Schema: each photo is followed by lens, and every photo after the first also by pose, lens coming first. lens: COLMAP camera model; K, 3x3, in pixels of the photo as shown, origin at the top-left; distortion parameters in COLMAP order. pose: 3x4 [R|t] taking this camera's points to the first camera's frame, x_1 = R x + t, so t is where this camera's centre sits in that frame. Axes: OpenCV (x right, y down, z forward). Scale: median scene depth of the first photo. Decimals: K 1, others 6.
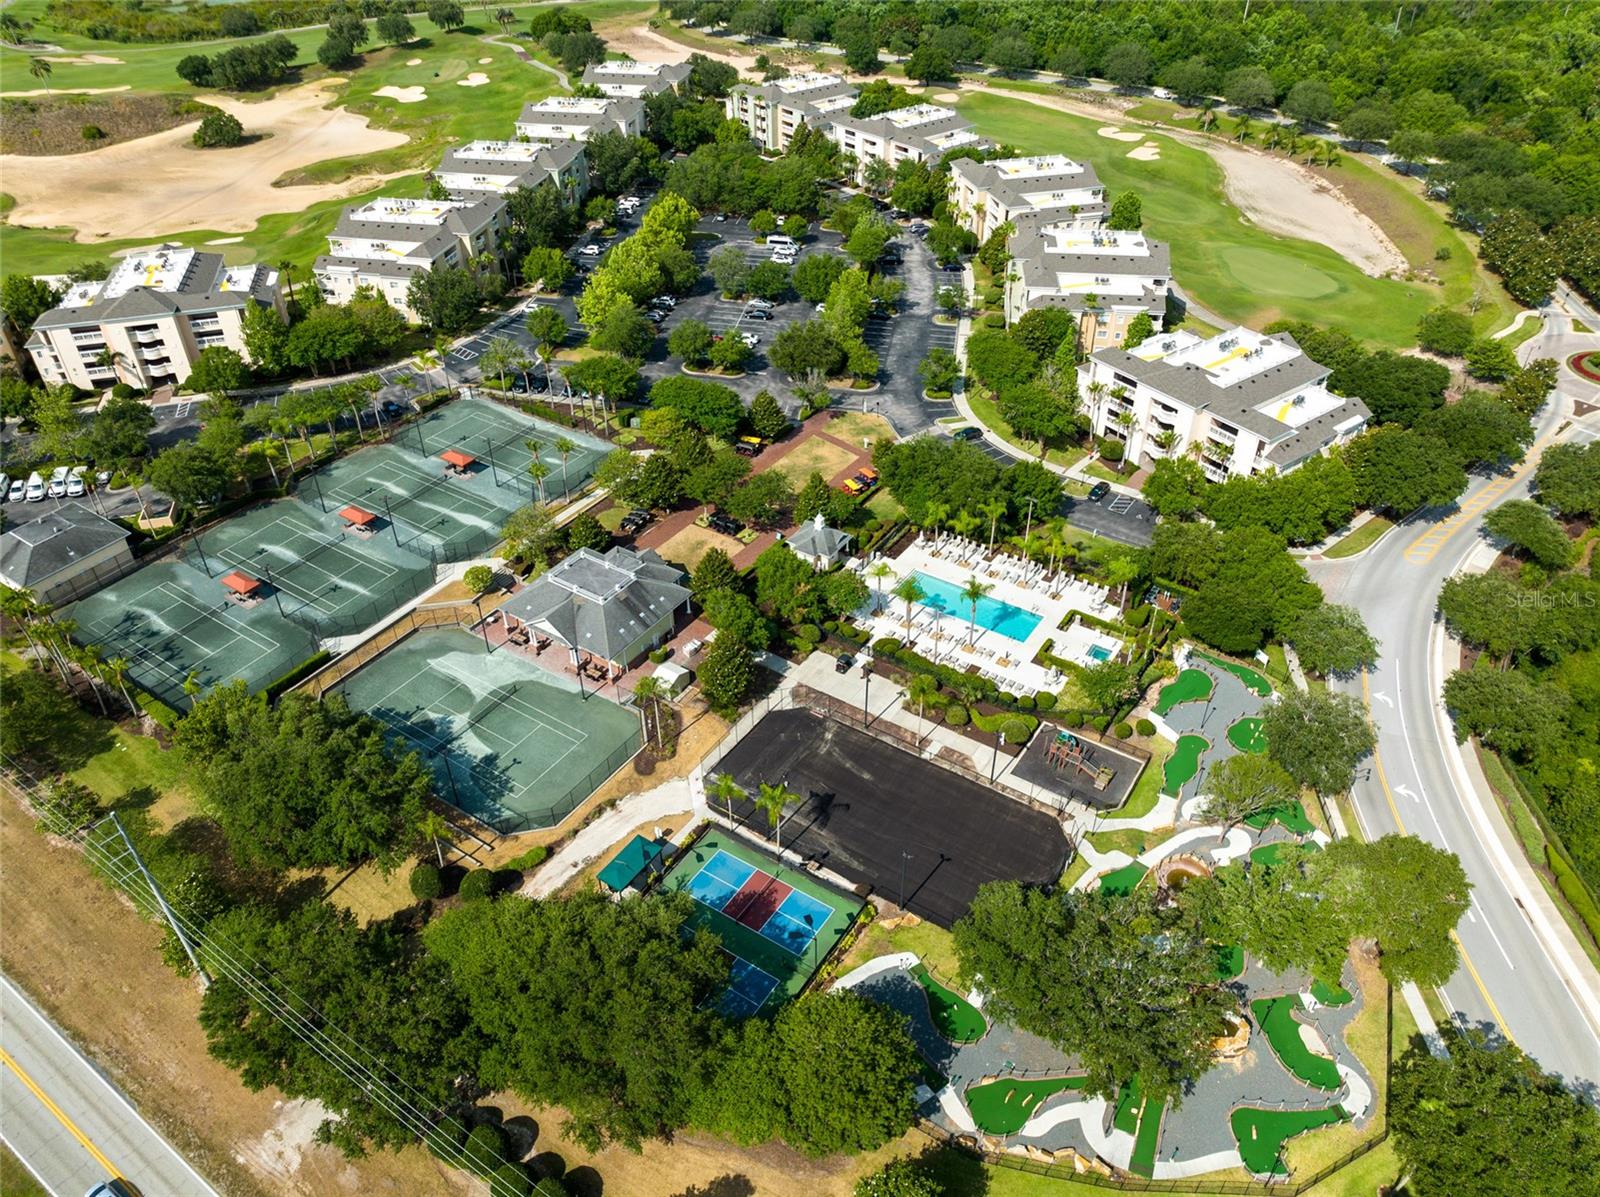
lens RADIAL K [[1120.3, 0, 800.0], [0, 1120.3, 598.5], [0, 0, 1]] dist [-0.039176, 0.012913]
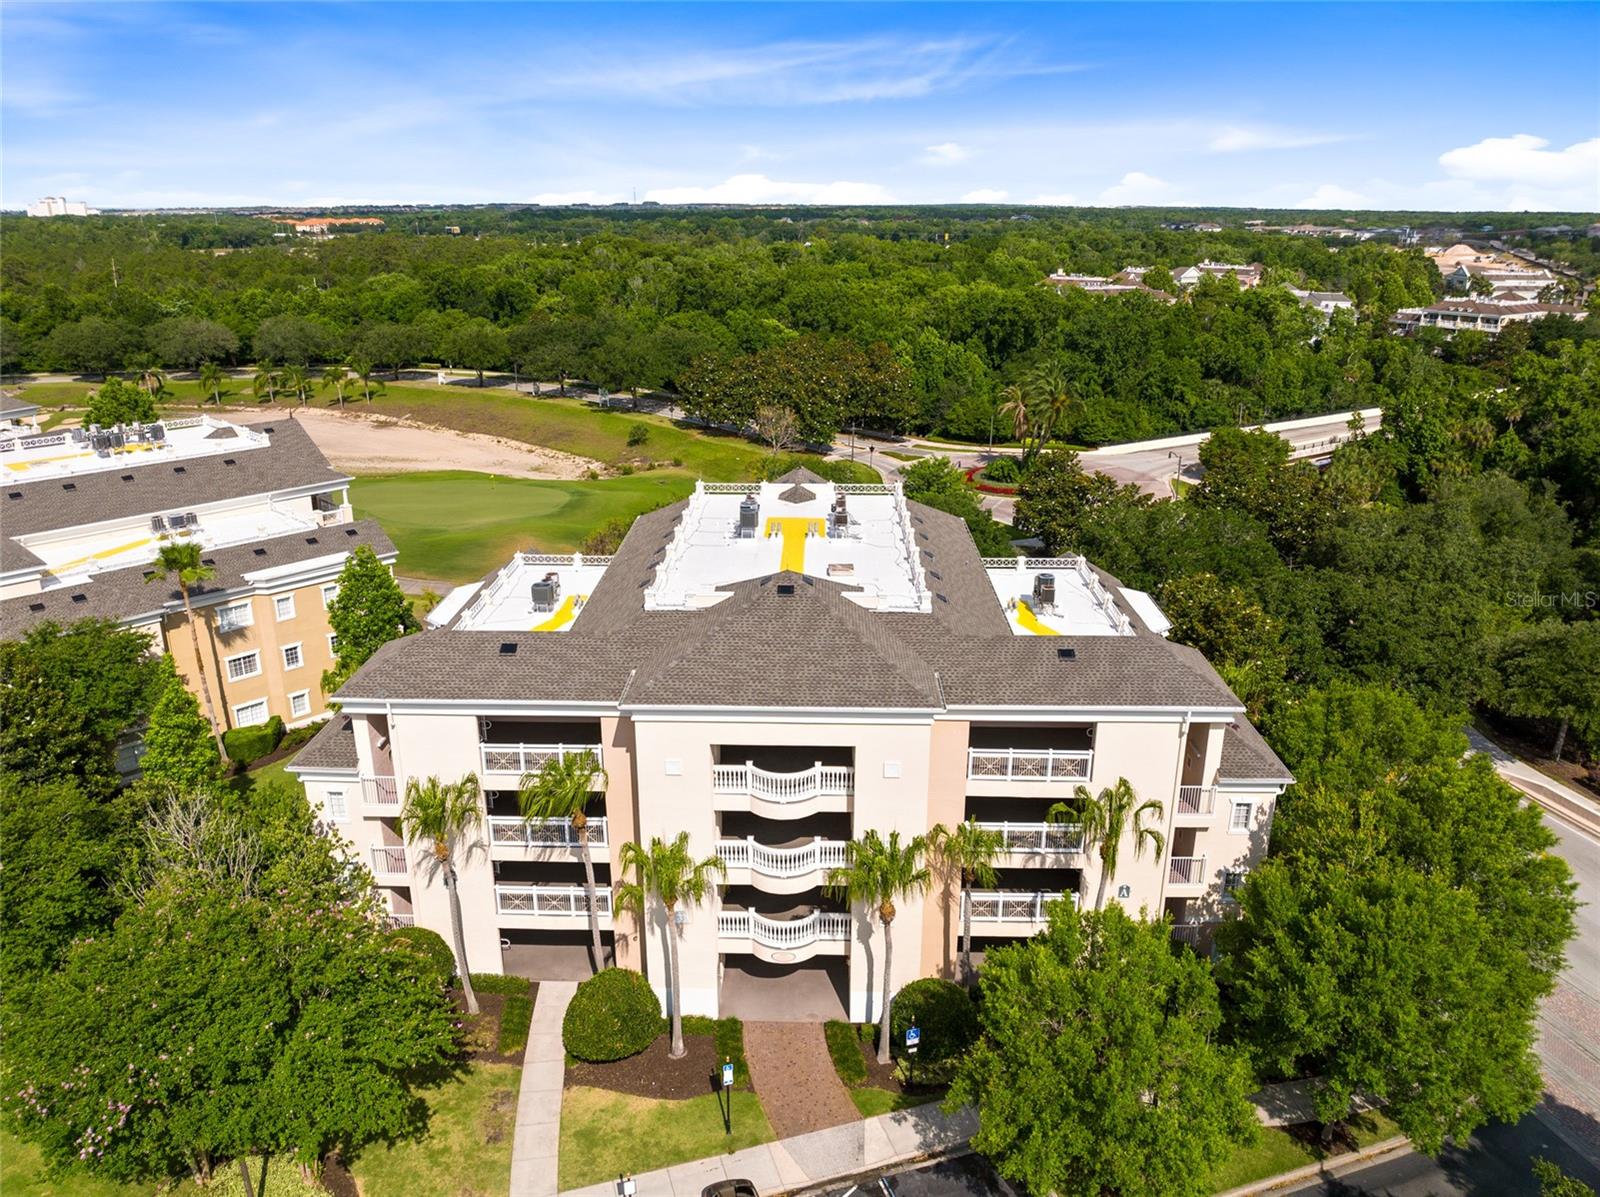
lens RADIAL K [[1133.1, 0, 800.0], [0, 1133.1, 598.5], [0, 0, 1]] dist [-0.041228, -0.000956]
pose [[0.598678, -0.247214, 0.761886, 0.099440], [0.478806, 0.872984, -0.092976, -0.117168], [-0.642129, 0.420458, 0.641003, 0.544231]]
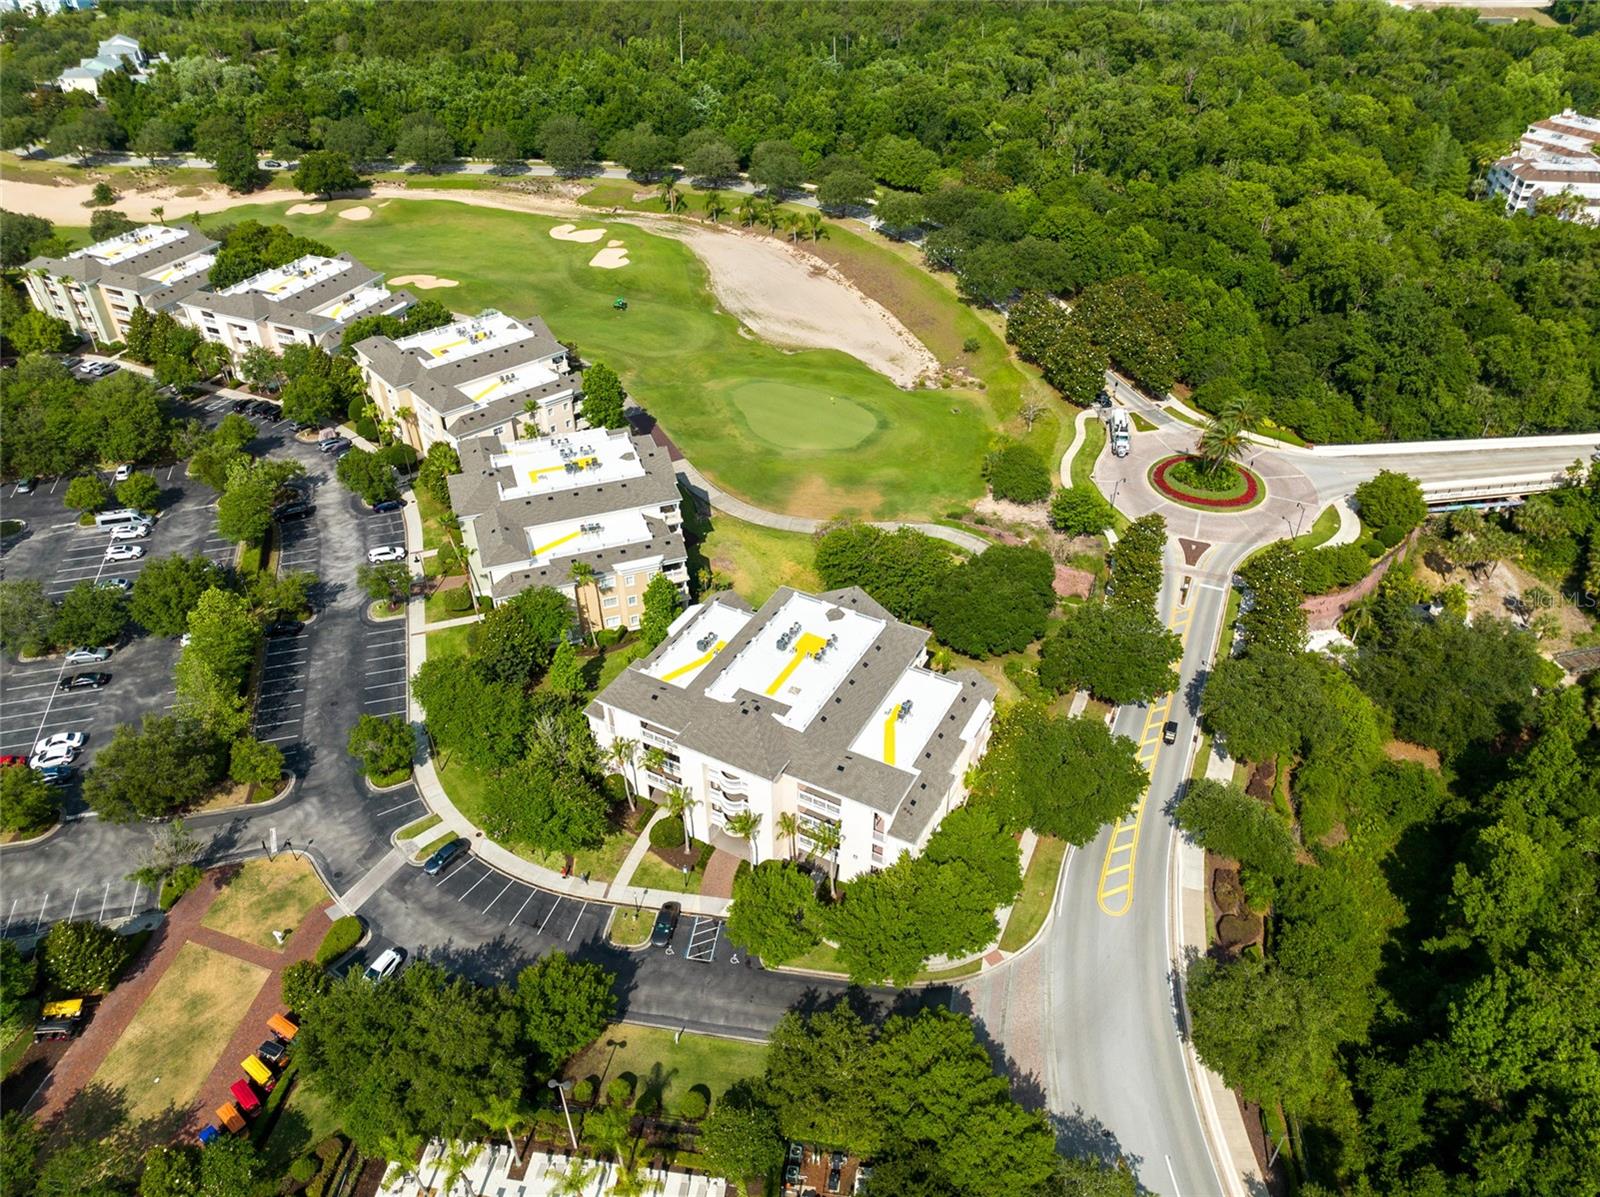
lens RADIAL K [[1129.3, 0, 798.3], [0, 1129.3, 578.7], [0, 0, 1]] dist [-0.049740, 0.023684]
pose [[0.903264, -0.250922, 0.348070, 0.107874], [0.261424, 0.965069, 0.017300, -0.187053], [-0.340252, 0.075367, 0.937309, 0.234291]]
